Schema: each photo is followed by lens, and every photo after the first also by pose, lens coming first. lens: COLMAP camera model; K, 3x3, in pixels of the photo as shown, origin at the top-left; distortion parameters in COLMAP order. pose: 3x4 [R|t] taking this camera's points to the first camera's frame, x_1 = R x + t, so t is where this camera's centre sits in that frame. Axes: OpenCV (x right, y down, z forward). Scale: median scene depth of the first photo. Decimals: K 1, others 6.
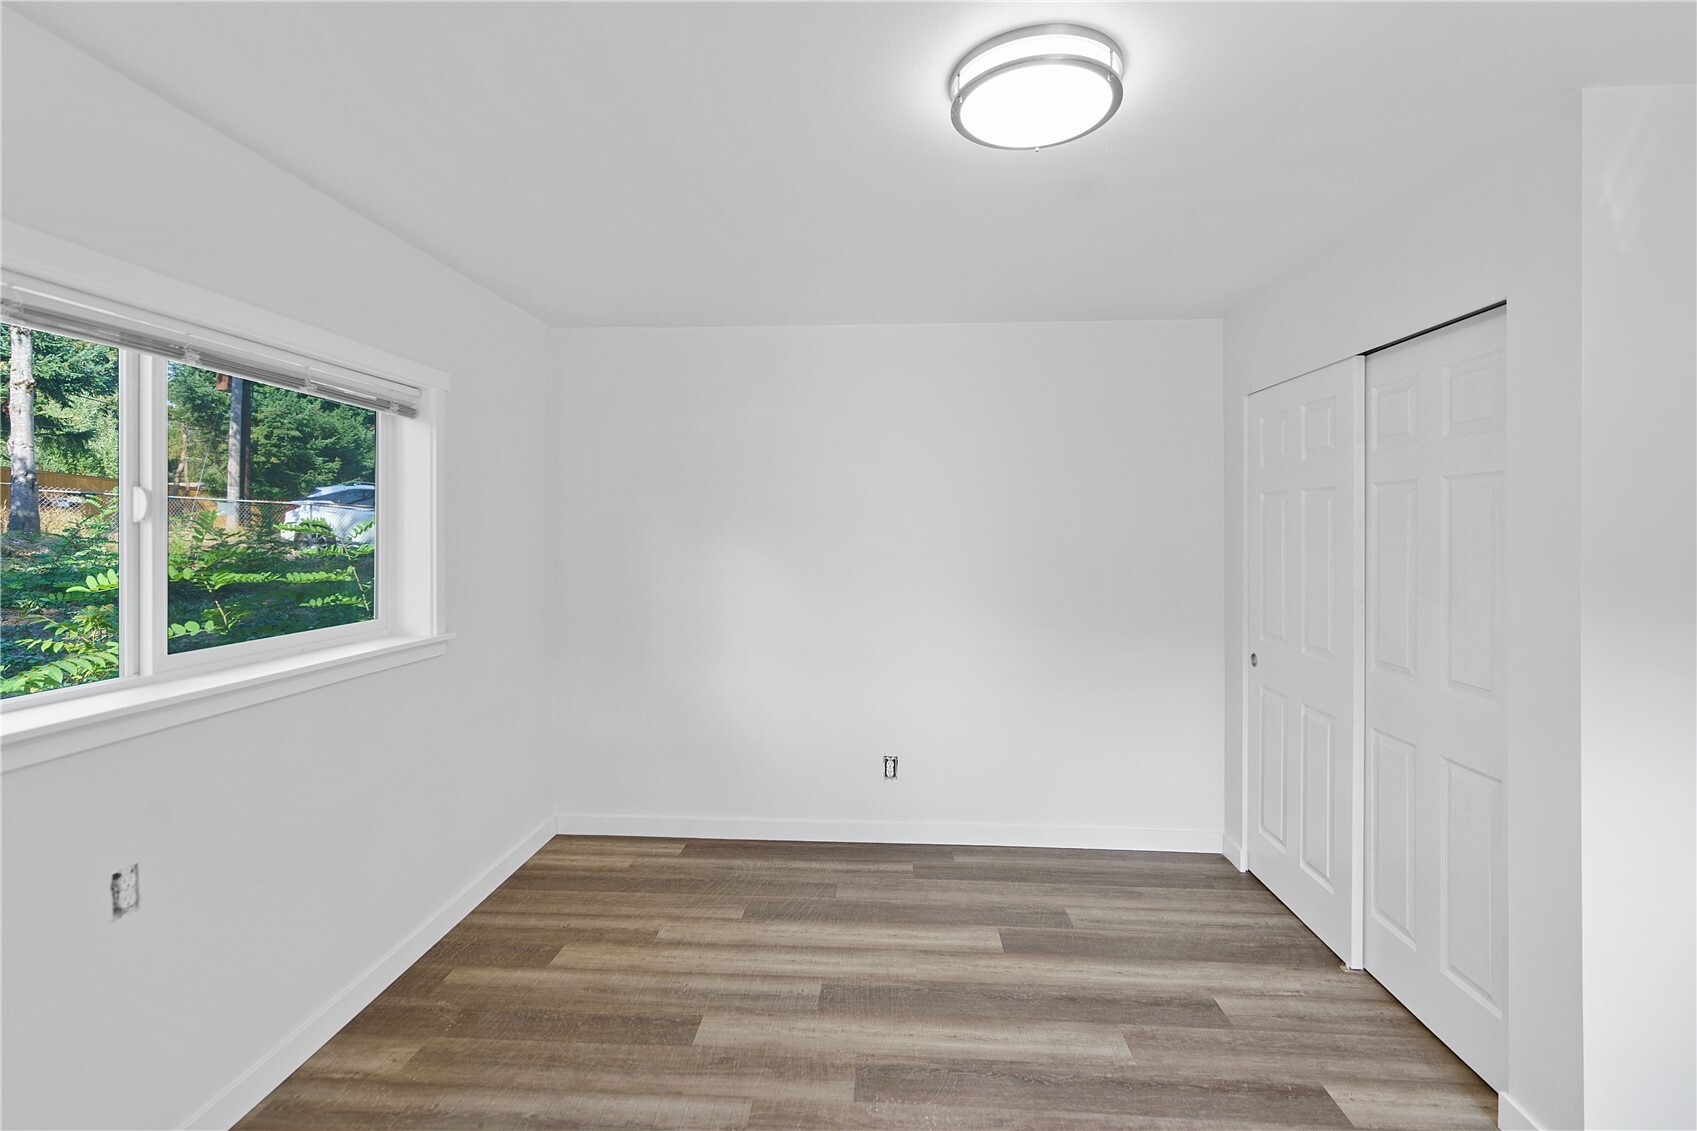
lens RADIAL K [[772.6, 0, 848.6], [0, 772.6, 543.1], [0, 0, 1]] dist [-0.003428, -0.000453]
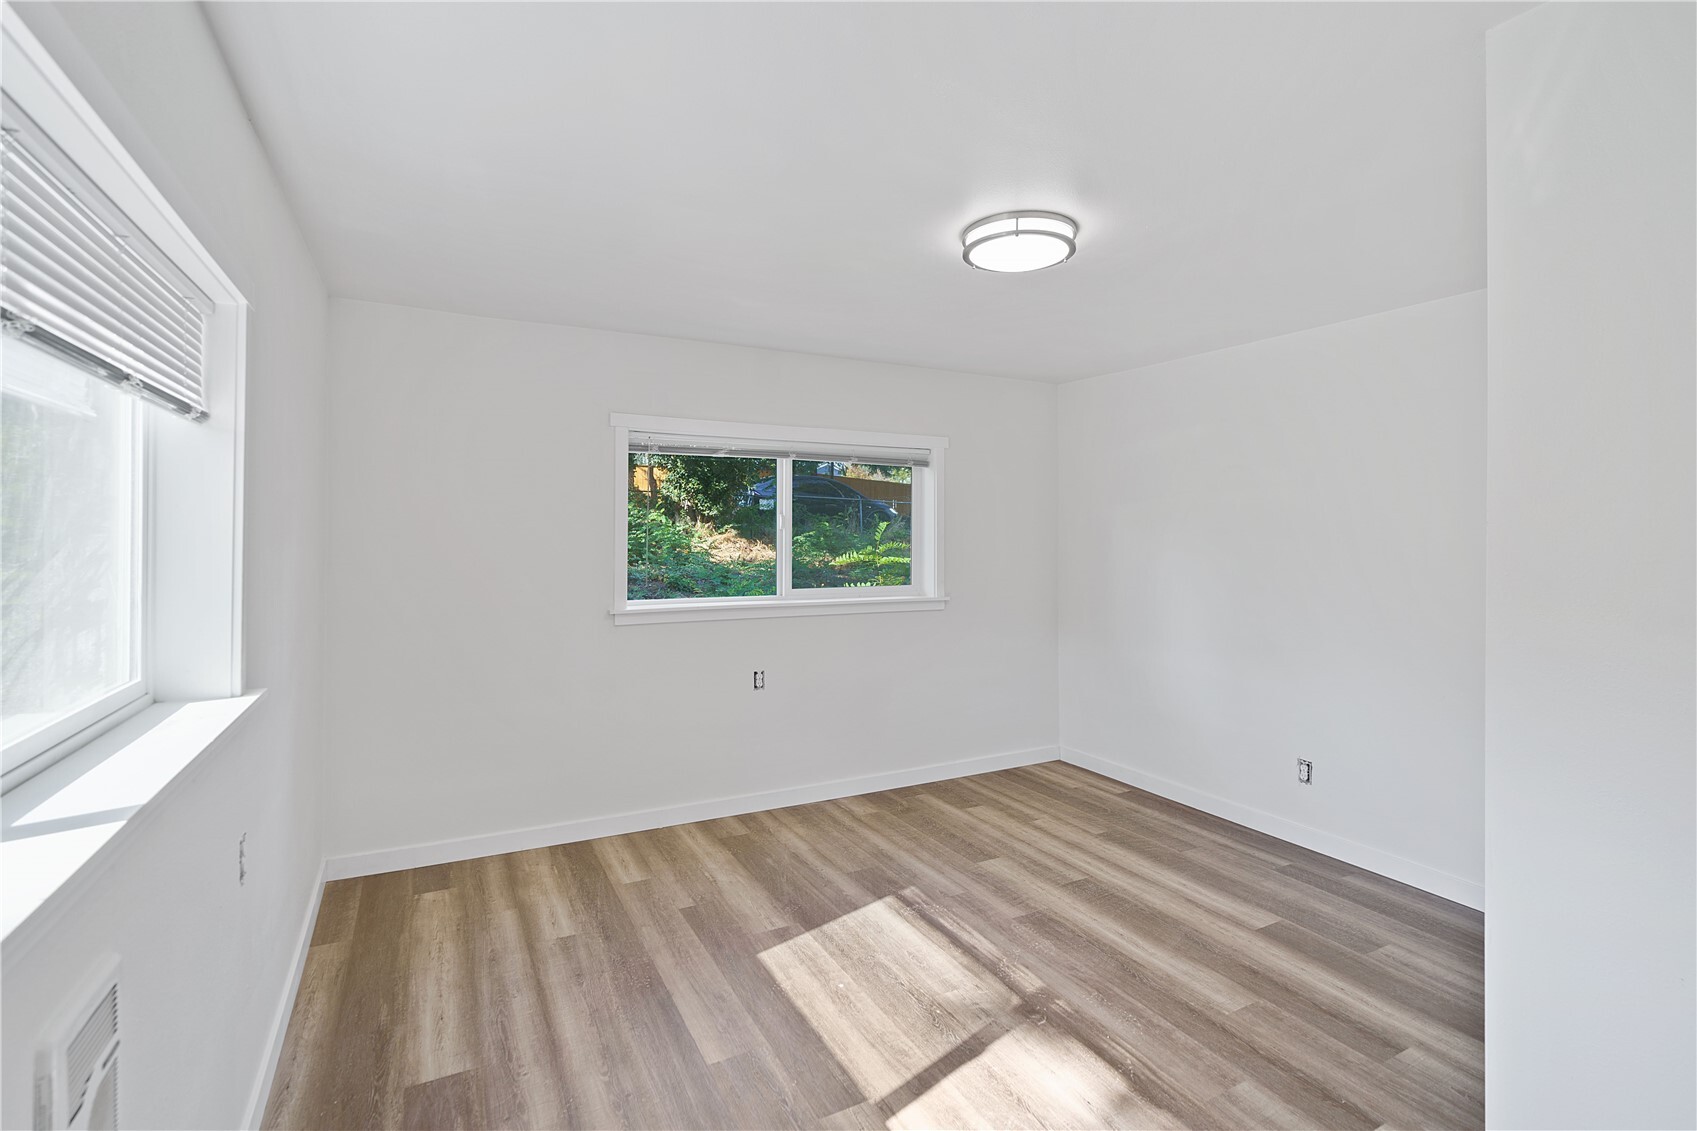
lens RADIAL K [[772.6, 0, 842.1], [0, 772.6, 547.6], [0, 0, 1]] dist [-0.003428, -0.000453]
pose [[0.526803, 0.015338, -0.849849, 0.771867], [-0.014692, 0.999852, 0.008938, 0.001783], [0.849860, 0.007777, 0.526950, -0.046825]]
